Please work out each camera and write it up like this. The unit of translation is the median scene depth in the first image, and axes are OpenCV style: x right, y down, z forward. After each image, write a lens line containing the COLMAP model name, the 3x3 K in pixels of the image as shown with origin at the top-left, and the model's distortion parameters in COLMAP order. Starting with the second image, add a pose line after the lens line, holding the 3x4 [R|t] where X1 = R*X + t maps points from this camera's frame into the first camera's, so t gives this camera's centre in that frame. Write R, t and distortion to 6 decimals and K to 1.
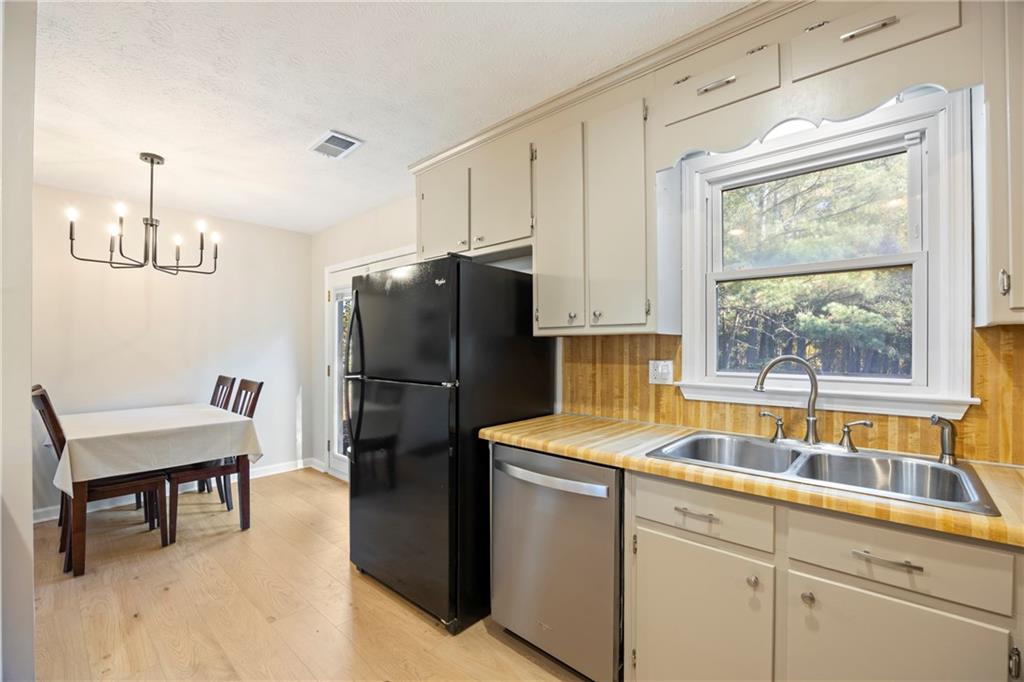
lens RADIAL K [[434.7, 0, 503.6], [0, 434.7, 342.1], [0, 0, 1]] dist [-0.022134, 0.001598]
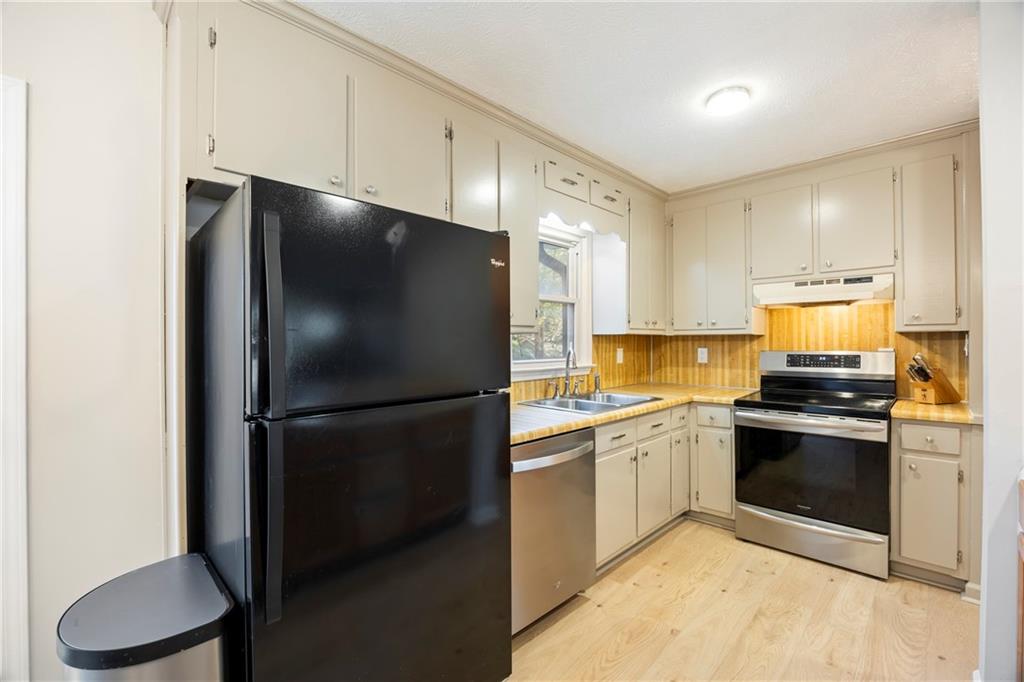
lens RADIAL K [[434.7, 0, 506.2], [0, 434.7, 344.6], [0, 0, 1]] dist [-0.022134, 0.001598]
pose [[0.060733, -0.003464, 0.998148, -1.143755], [0.008422, 0.999960, 0.002957, 0.010966], [-0.998119, 0.008227, 0.060760, 1.140434]]
